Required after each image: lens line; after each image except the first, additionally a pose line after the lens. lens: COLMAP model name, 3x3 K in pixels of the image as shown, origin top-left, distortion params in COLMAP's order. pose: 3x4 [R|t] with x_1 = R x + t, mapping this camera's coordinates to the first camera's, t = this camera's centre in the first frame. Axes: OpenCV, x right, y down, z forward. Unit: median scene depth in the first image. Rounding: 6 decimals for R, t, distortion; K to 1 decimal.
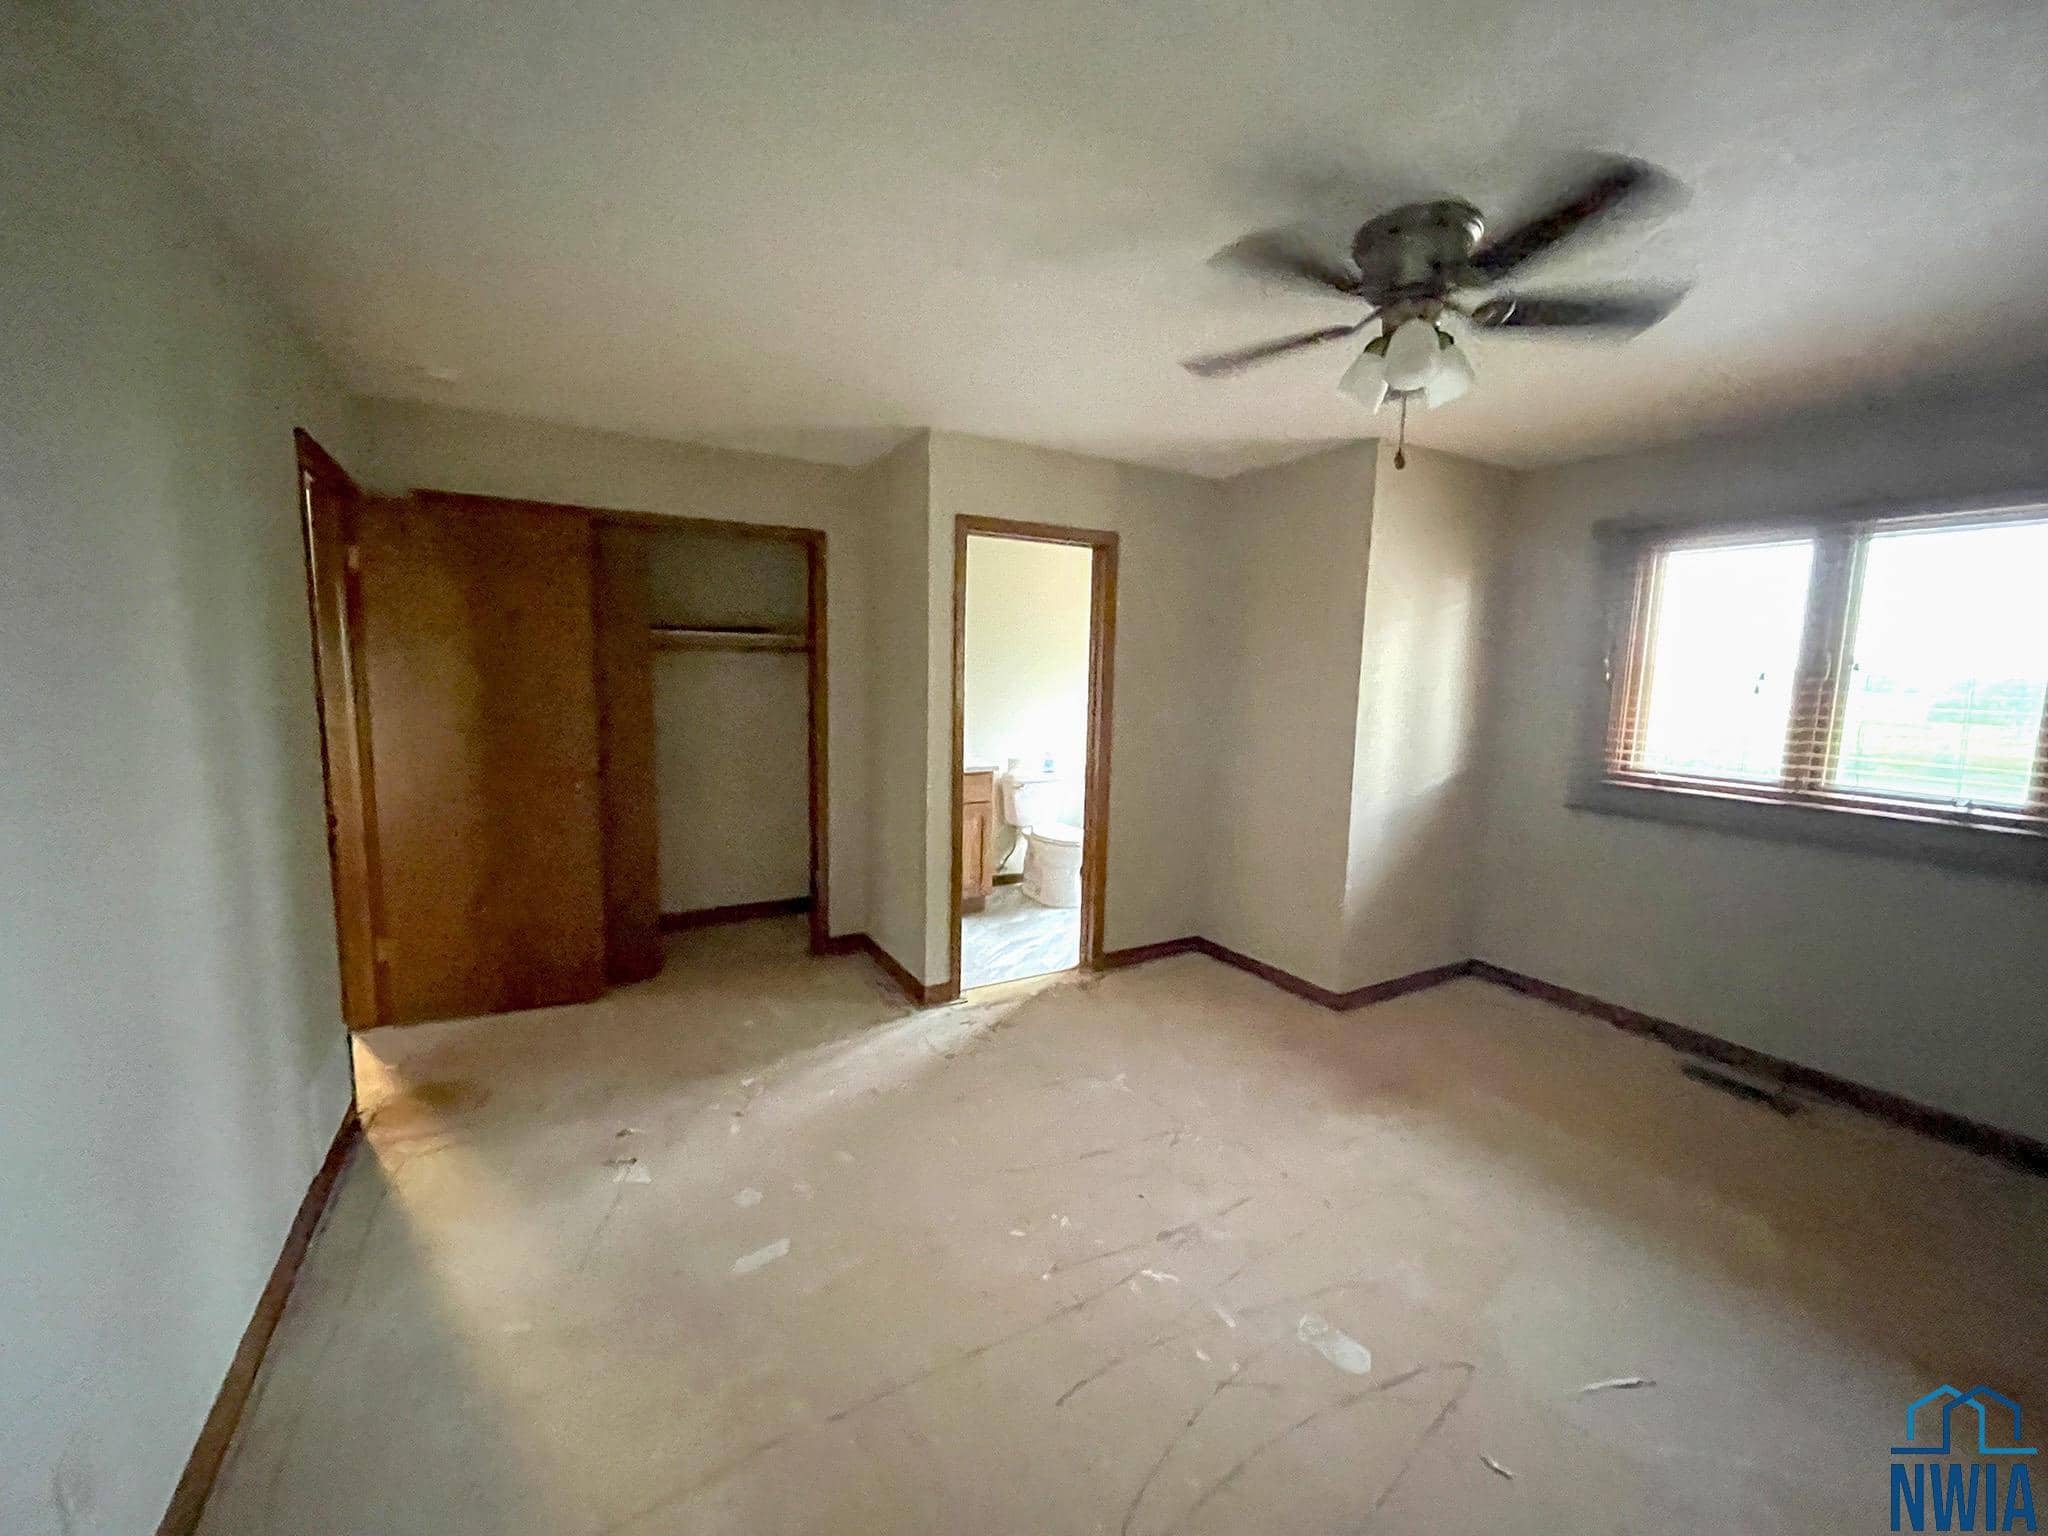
lens RADIAL K [[822.3, 0, 1021.1], [0, 822.3, 770.5], [0, 0, 1]] dist [-0.002409, -0.000314]
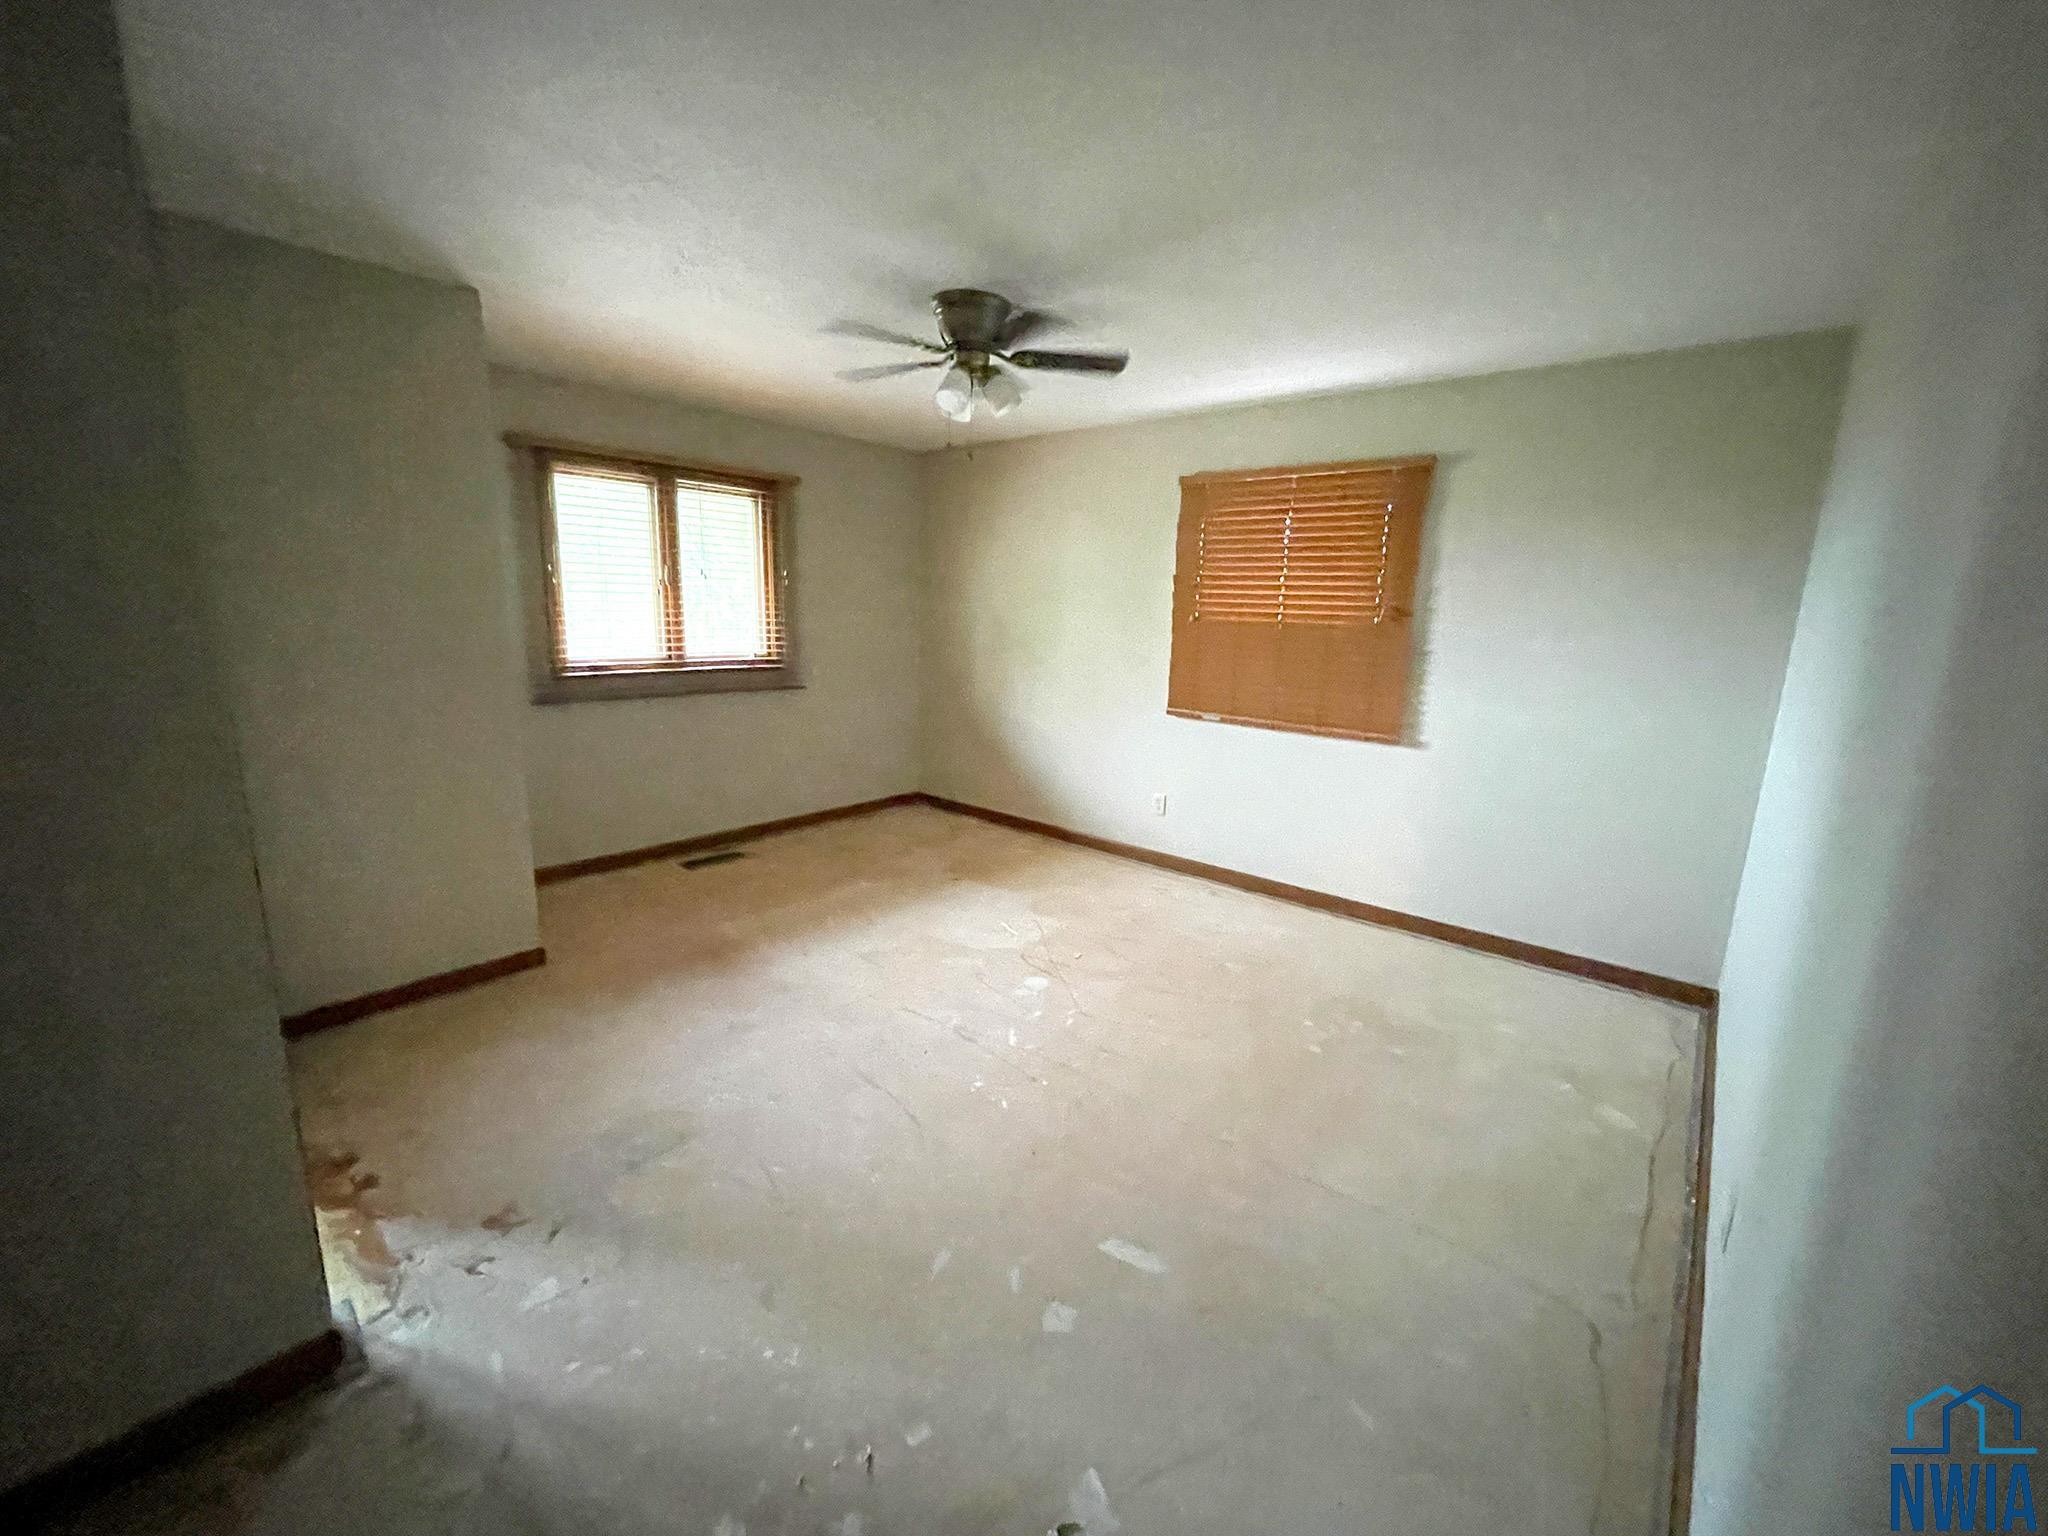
lens RADIAL K [[822.3, 0, 1021.4], [0, 822.3, 764.2], [0, 0, 1]] dist [-0.002409, -0.000314]
pose [[-0.323679, -0.218650, 0.920556, -0.663281], [0.080695, 0.963008, 0.257107, -0.126170], [-0.942720, 0.157504, -0.294062, 0.860318]]
